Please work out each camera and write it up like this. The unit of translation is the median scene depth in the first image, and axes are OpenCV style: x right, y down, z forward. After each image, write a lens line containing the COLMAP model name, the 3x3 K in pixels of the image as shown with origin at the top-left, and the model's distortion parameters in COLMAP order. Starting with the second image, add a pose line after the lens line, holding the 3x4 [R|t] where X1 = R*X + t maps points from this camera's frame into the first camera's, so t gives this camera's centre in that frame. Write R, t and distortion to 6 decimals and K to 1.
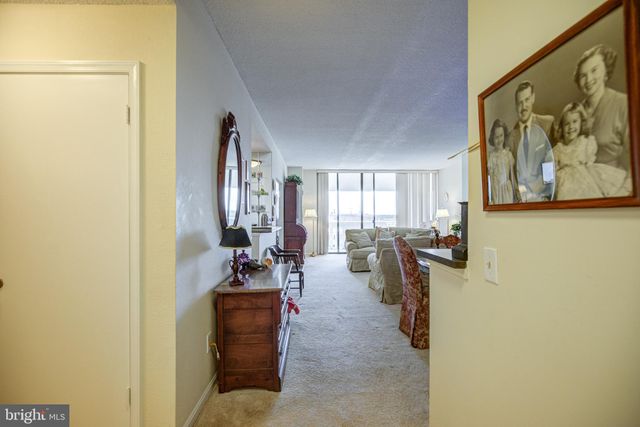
lens RADIAL K [[291.5, 0, 321.0], [0, 291.5, 214.9], [0, 0, 1]] dist [0.000833, 0.000242]
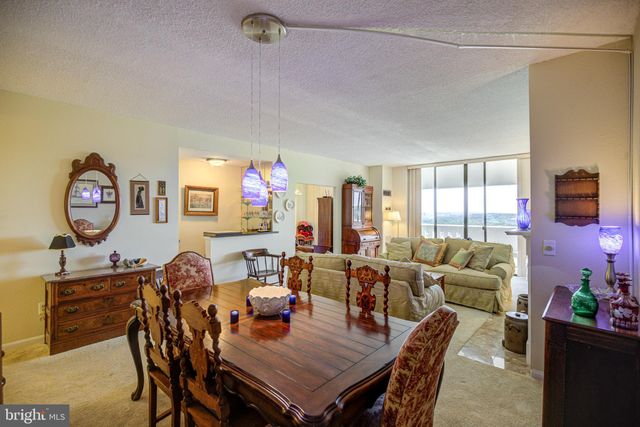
lens RADIAL K [[291.5, 0, 321.0], [0, 291.5, 214.9], [0, 0, 1]] dist [0.000833, 0.000242]
pose [[0.736095, 0.007806, -0.676833, 0.403296], [-0.000631, 0.999941, 0.010846, -0.019337], [0.676878, -0.007557, 0.736057, 0.194776]]
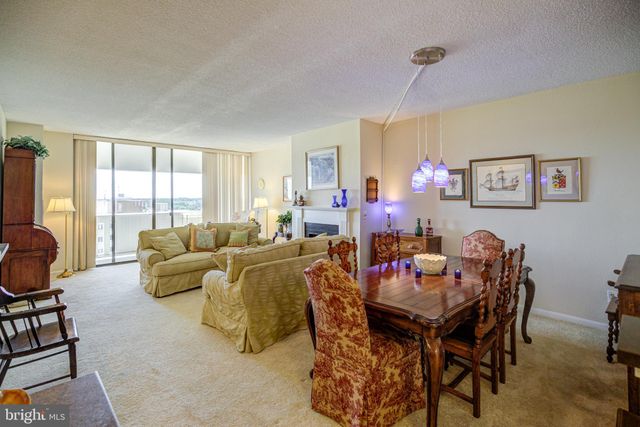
lens RADIAL K [[303.1, 0, 324.2], [0, 303.1, 192.2], [0, 0, 1]] dist [-0.001207, -0.000185]
pose [[0.742985, 0.007864, 0.669262, -0.050400], [0.004408, 0.999852, -0.016642, -0.018850], [-0.669293, 0.015315, 0.742840, 0.176381]]
